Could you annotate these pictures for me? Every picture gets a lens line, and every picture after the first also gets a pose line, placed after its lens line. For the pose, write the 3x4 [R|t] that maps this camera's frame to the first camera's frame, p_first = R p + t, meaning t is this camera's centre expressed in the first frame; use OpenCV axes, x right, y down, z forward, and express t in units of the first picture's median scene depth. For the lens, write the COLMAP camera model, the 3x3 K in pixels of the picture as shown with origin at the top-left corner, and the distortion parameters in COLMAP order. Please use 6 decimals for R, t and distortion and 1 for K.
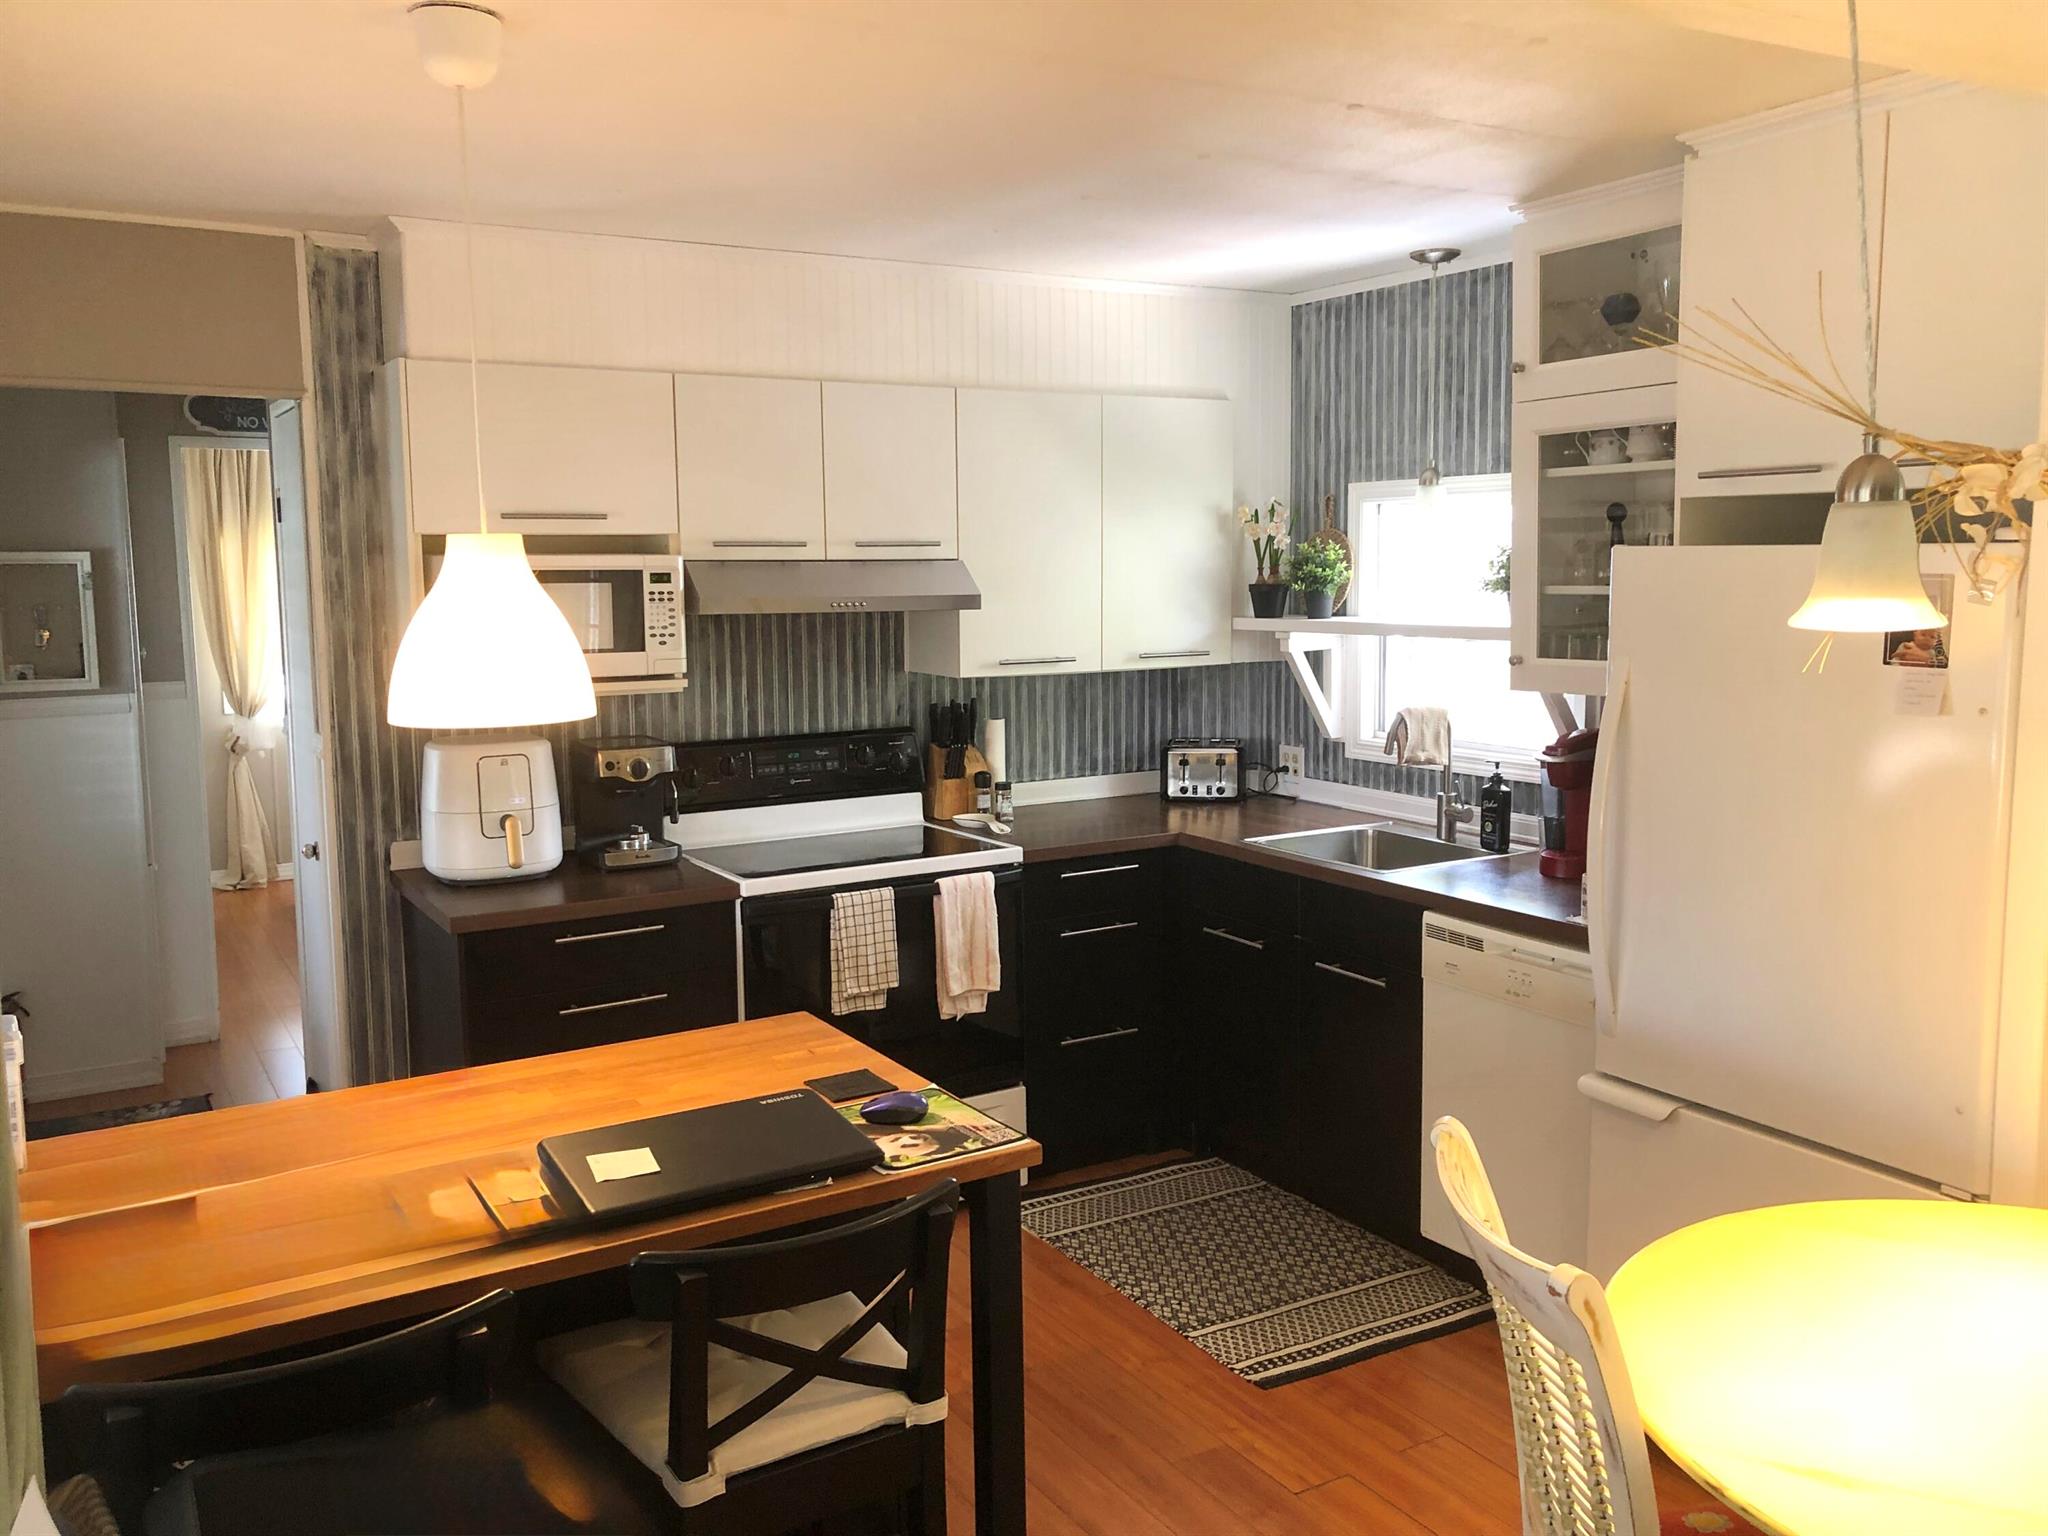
lens RADIAL K [[1690.3, 0, 1063.9], [0, 1690.3, 776.8], [0, 0, 1]] dist [-0.033621, -0.008569]
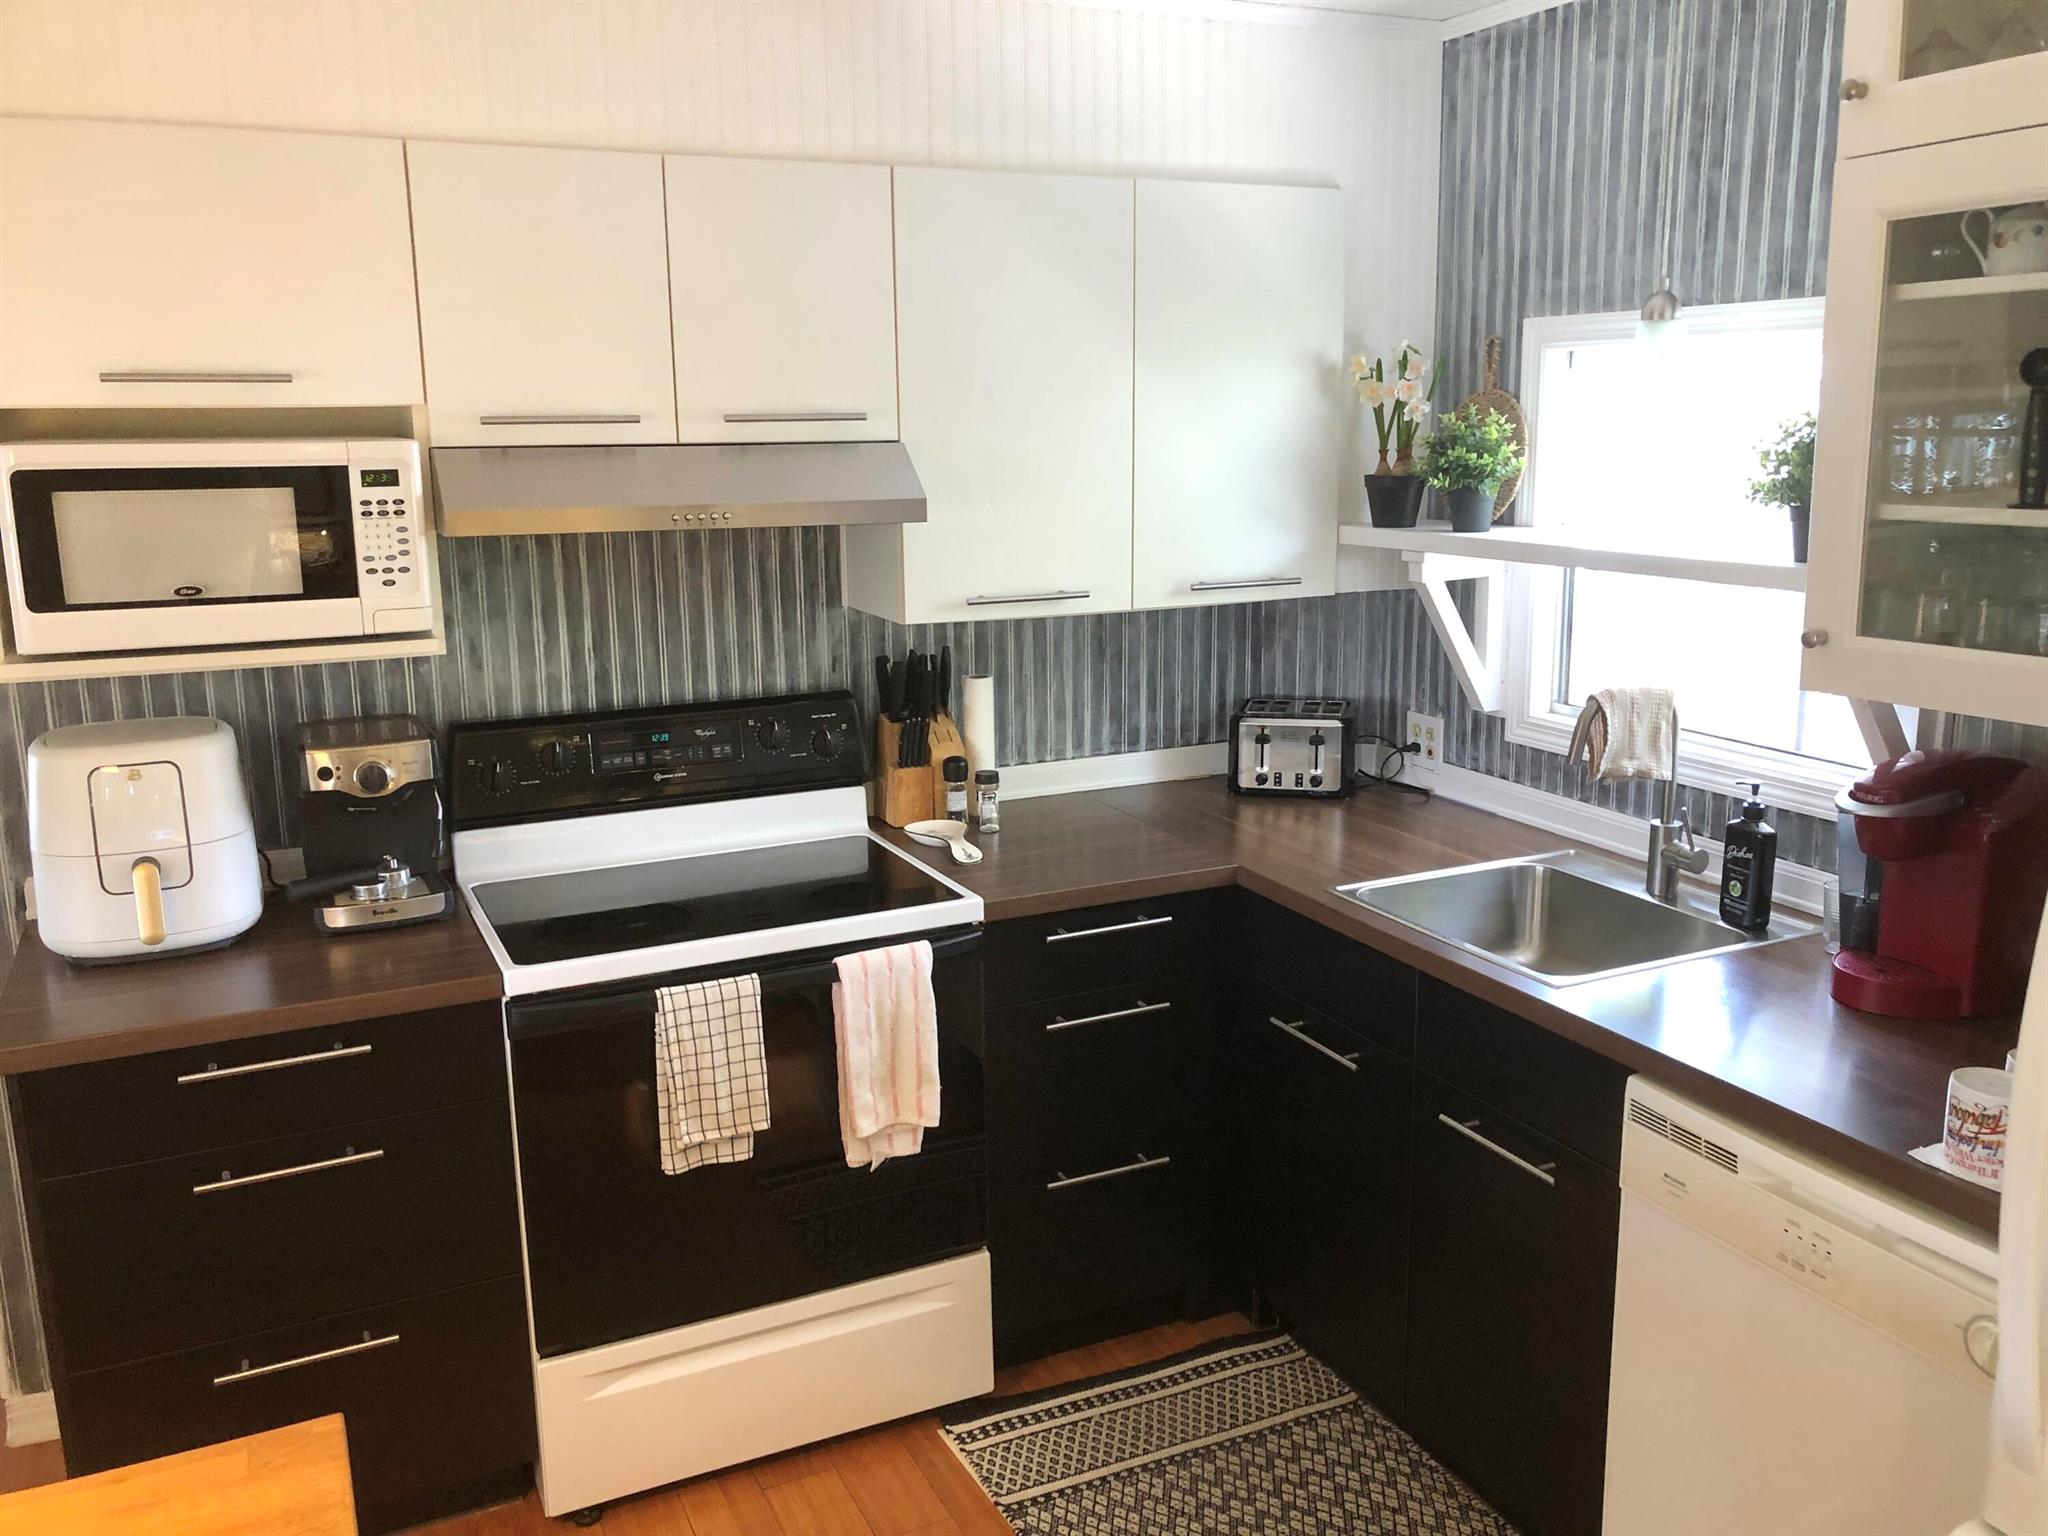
lens RADIAL K [[1690.3, 0, 1063.9], [0, 1690.3, 776.8], [0, 0, 1]] dist [-0.033621, -0.008569]
pose [[0.995265, 0.020830, -0.094939, 0.061363], [-0.012409, 0.996004, 0.088441, -0.057096], [0.096402, -0.086844, 0.991547, 0.347718]]
